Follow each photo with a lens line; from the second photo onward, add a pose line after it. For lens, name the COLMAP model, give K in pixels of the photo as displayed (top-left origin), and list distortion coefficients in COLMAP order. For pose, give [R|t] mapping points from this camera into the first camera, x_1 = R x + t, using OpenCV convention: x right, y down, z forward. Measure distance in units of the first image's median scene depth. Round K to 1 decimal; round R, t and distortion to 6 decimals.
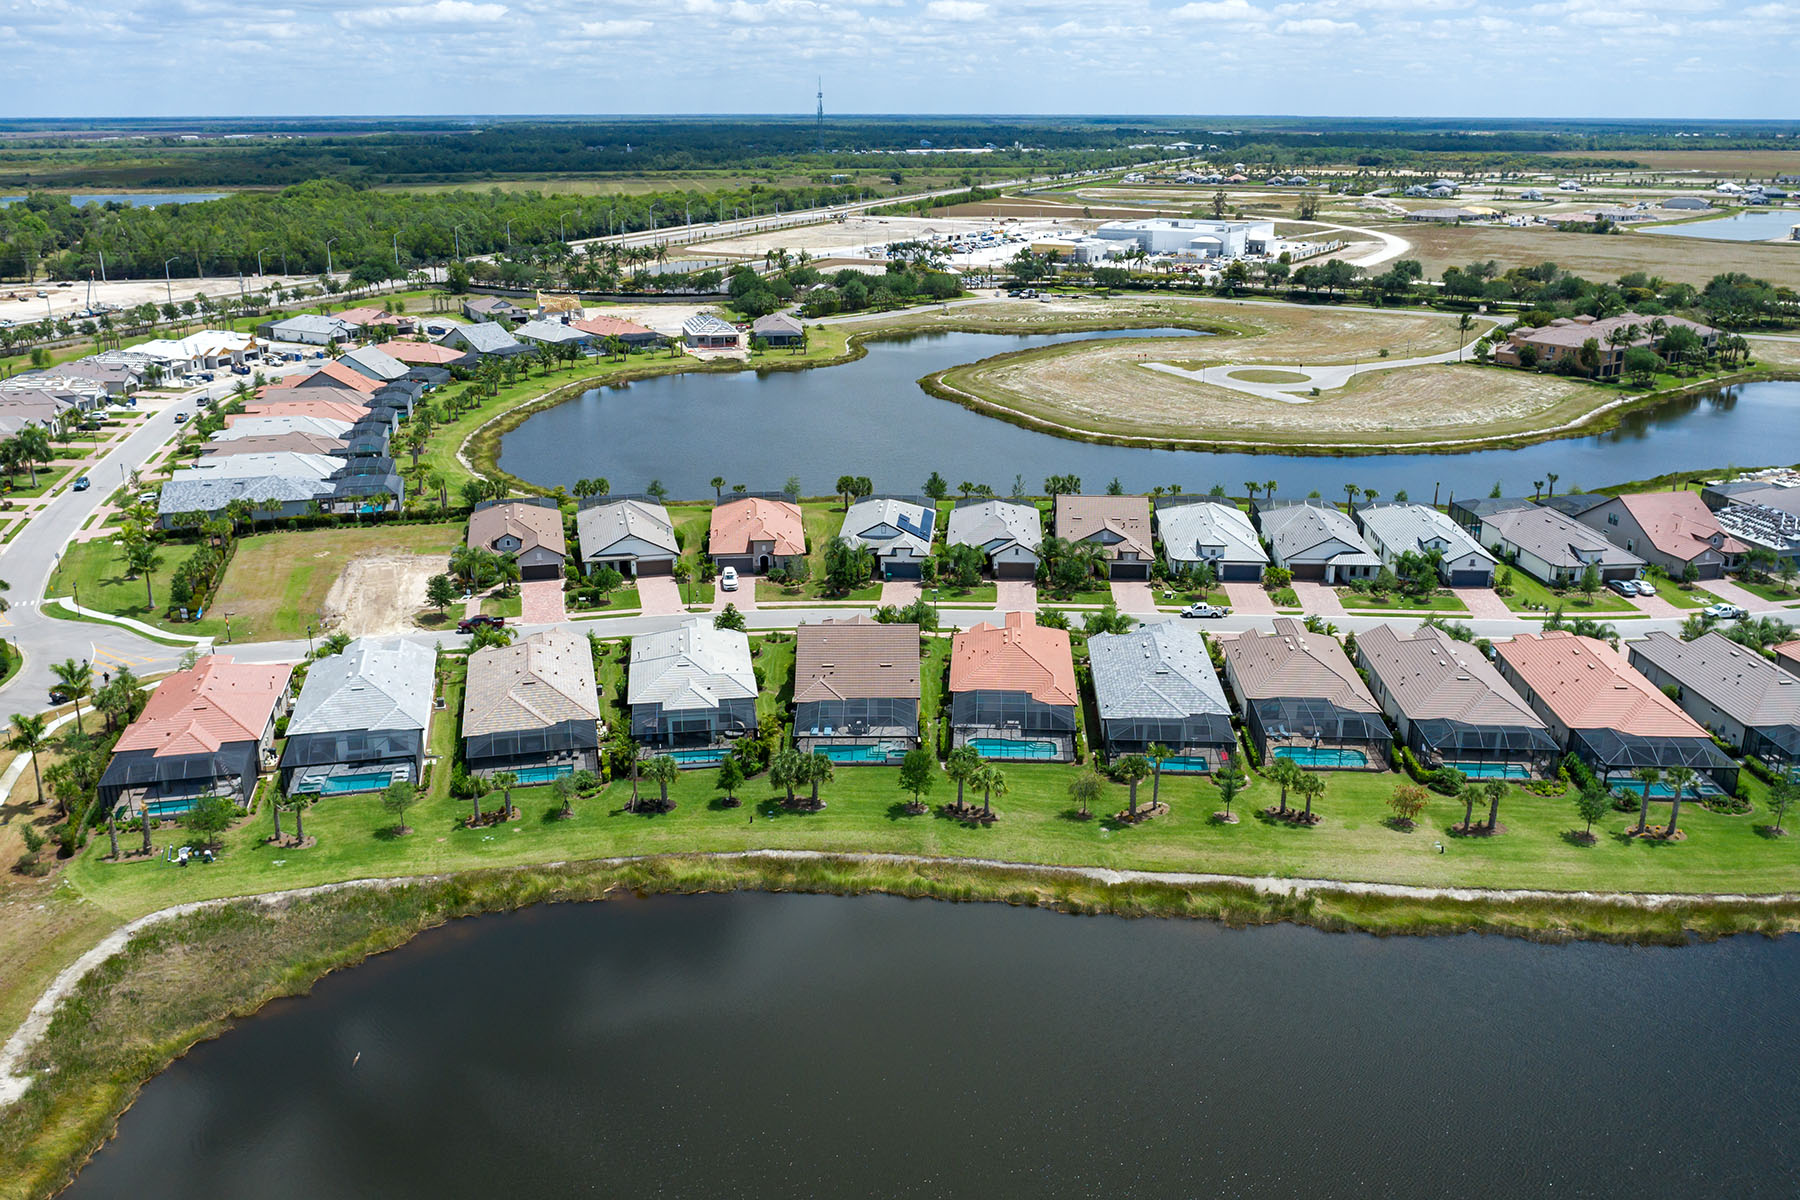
lens RADIAL K [[1409.0, 0, 885.0], [0, 1409.0, 602.3], [0, 0, 1]] dist [-0.027575, 0.007223]
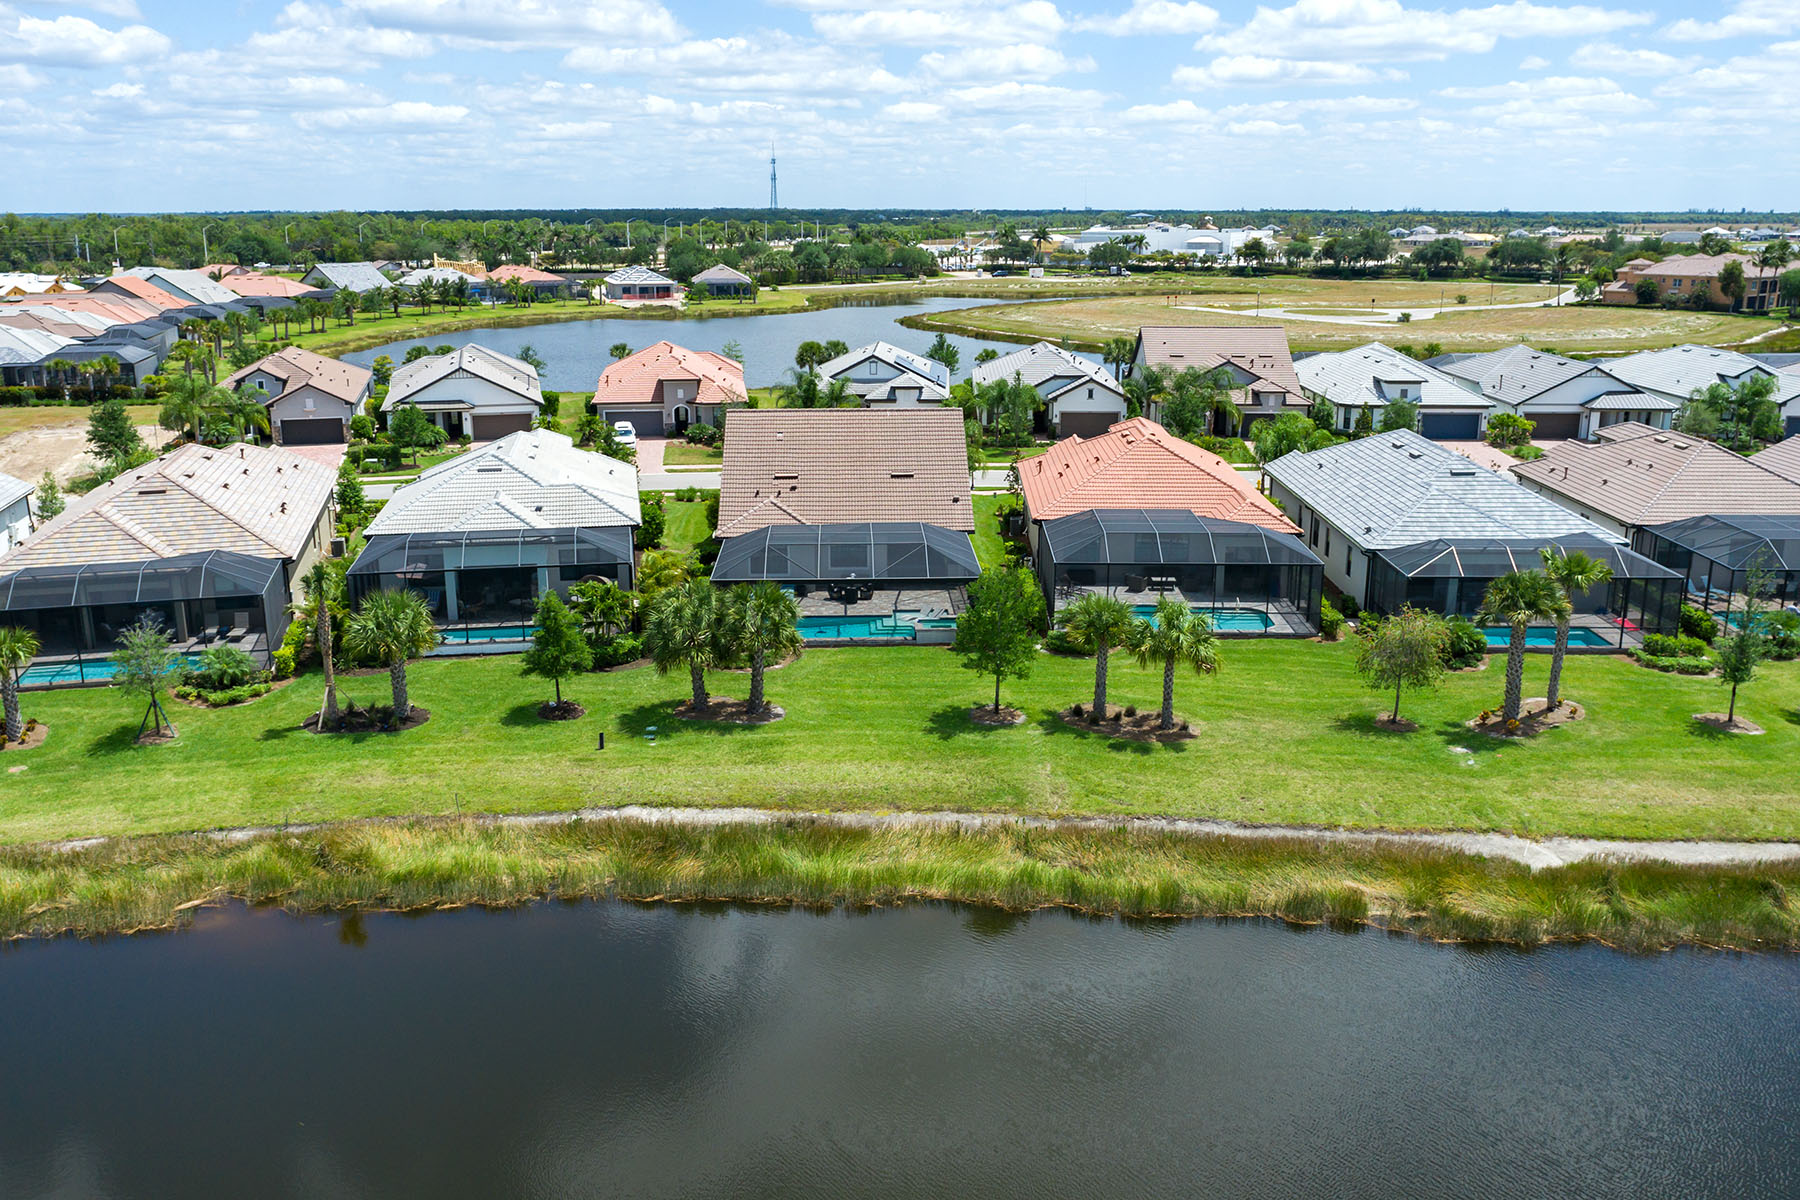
lens RADIAL K [[1448.9, 0, 882.6], [0, 1448.9, 598.4], [0, 0, 1]] dist [-0.031185, 0.016025]
pose [[0.999581, -0.008843, 0.027551, -0.024307], [0.010464, 0.998189, -0.059234, 0.139452], [-0.026978, 0.059497, 0.997864, 0.576368]]
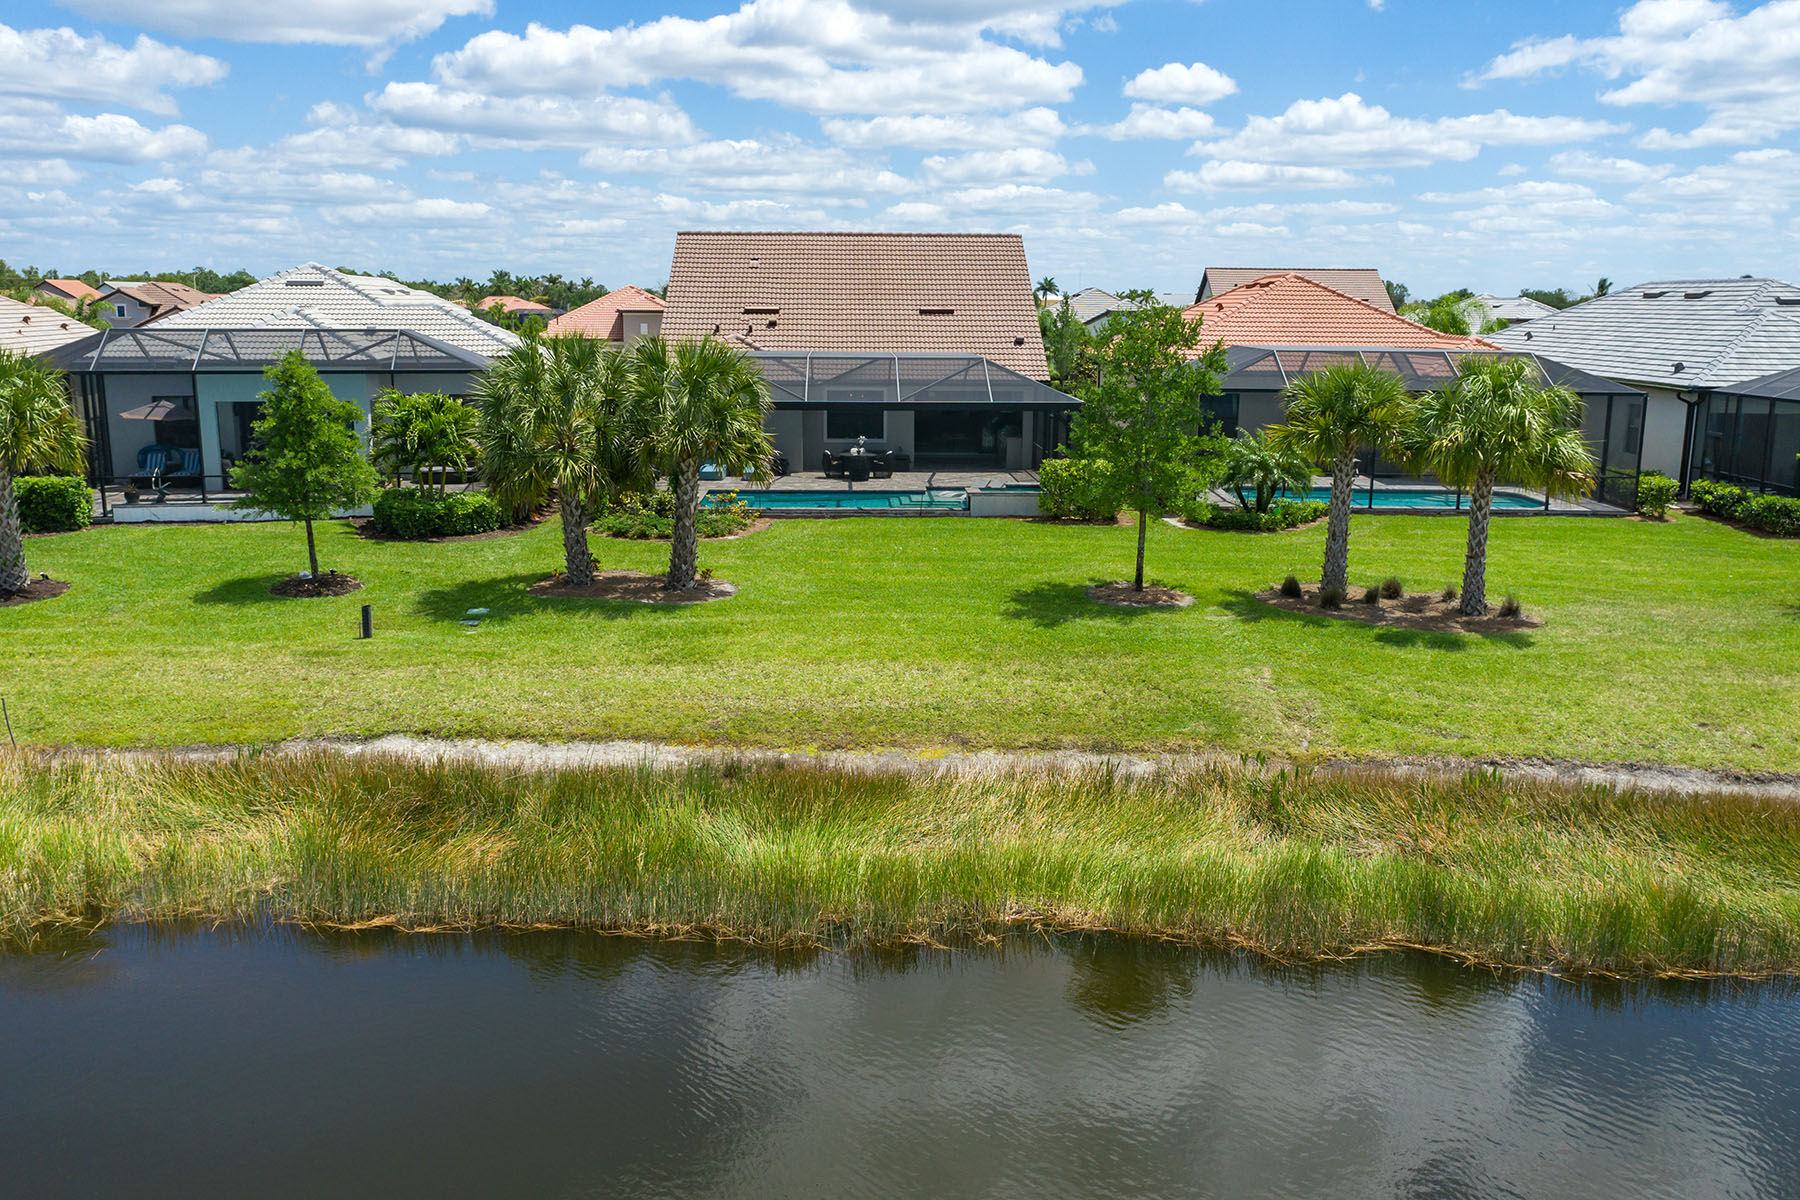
lens RADIAL K [[1409.0, 0, 885.0], [0, 1409.0, 602.3], [0, 0, 1]] dist [-0.027575, 0.007223]
pose [[0.999524, 0.000148, 0.030837, -0.025366], [0.003304, 0.993720, -0.111850, 0.175868], [-0.030660, 0.111899, 0.993247, 0.797203]]
